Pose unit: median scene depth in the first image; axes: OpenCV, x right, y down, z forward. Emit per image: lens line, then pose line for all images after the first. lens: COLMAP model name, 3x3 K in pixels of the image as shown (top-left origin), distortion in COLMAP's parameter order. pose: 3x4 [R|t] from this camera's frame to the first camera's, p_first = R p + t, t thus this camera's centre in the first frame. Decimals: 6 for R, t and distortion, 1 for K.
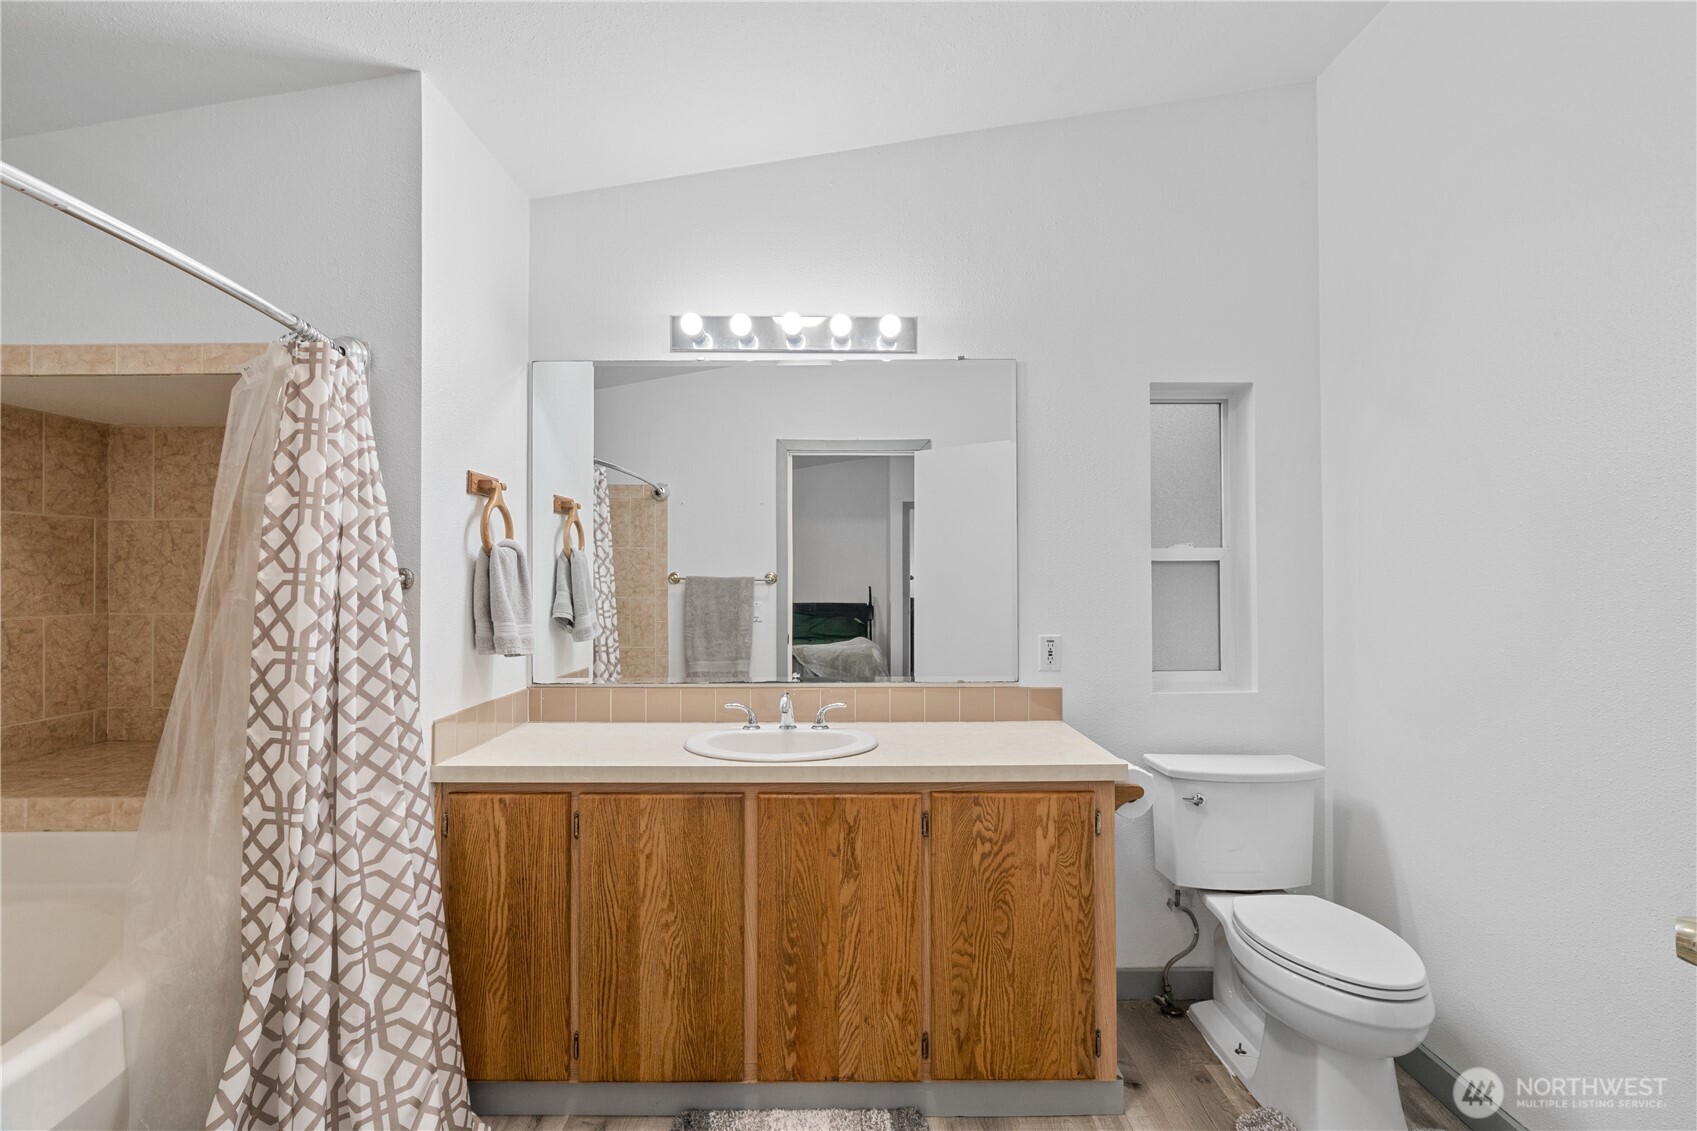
lens RADIAL K [[759.2, 0, 857.2], [0, 759.2, 567.5], [0, 0, 1]] dist [-0.008734, 0.003426]
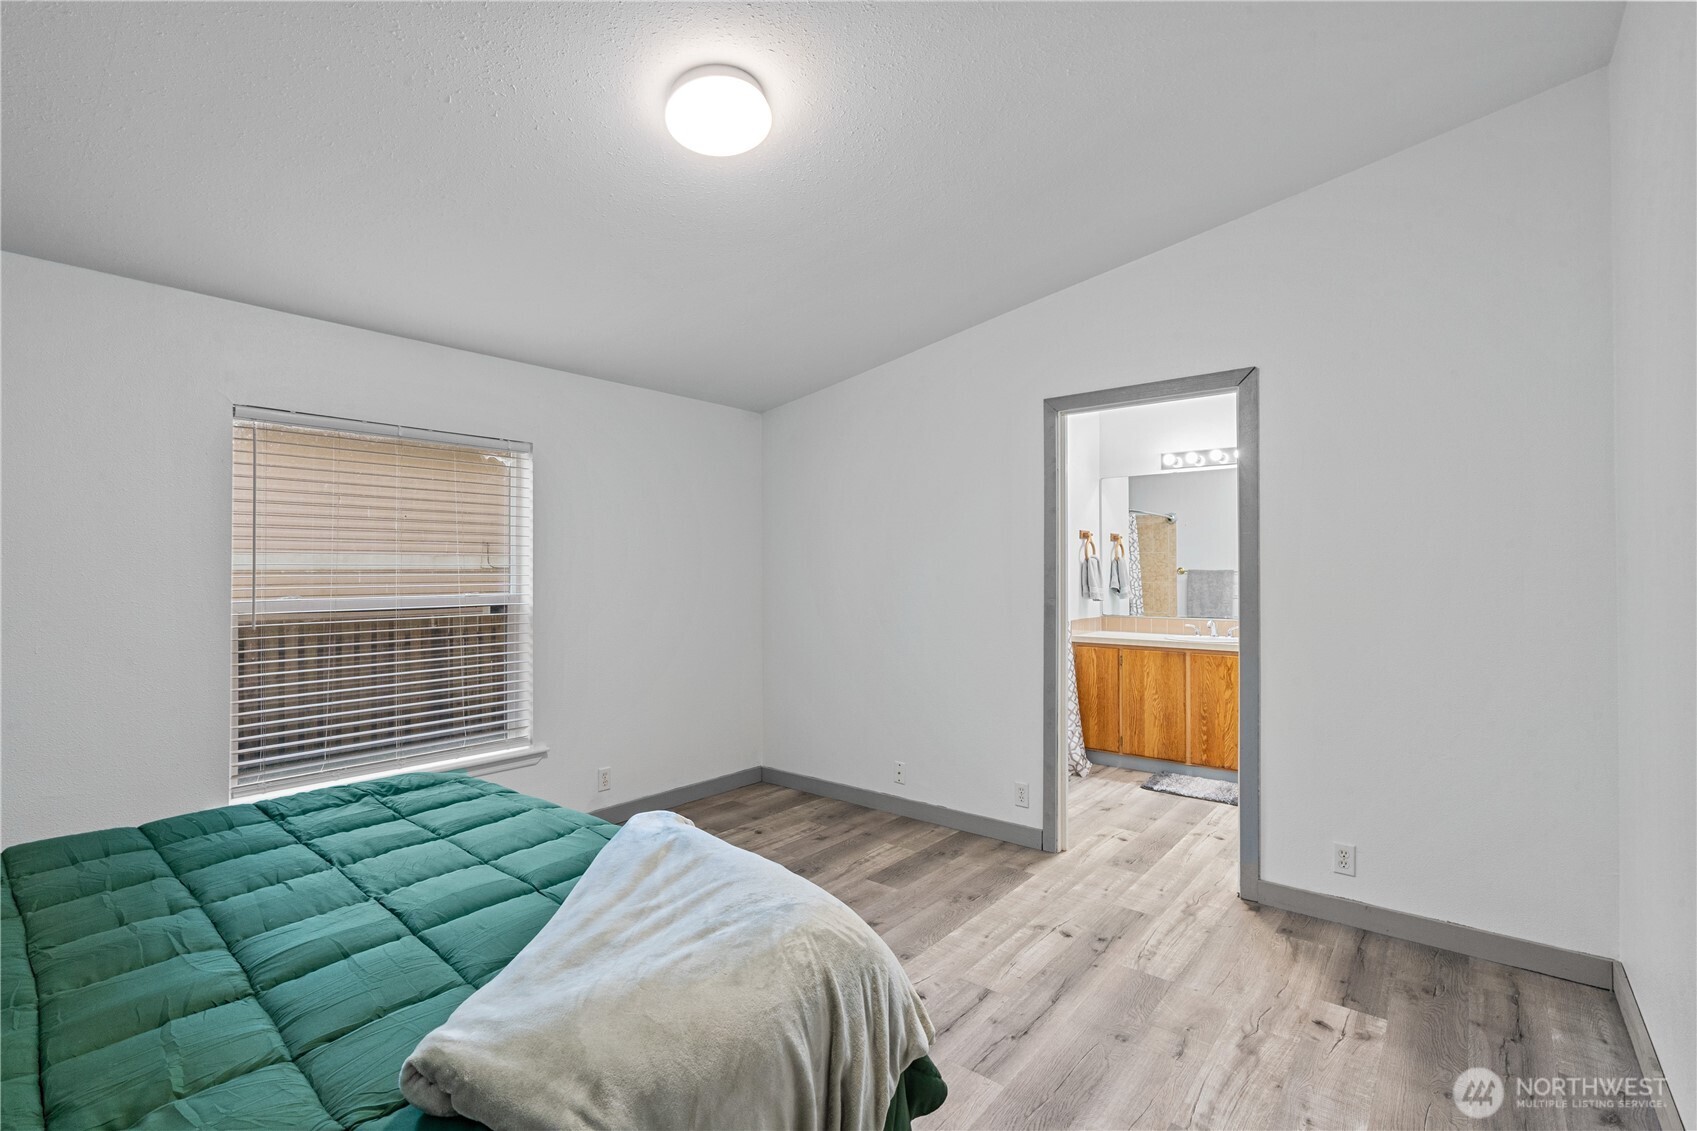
lens RADIAL K [[759.2, 0, 854.4], [0, 759.2, 565.8], [0, 0, 1]] dist [-0.008734, 0.003426]
pose [[0.769087, -0.004882, -0.639126, 0.574837], [0.008288, 0.999963, 0.002335, -0.013519], [0.639091, -0.007092, 0.769099, -1.543038]]
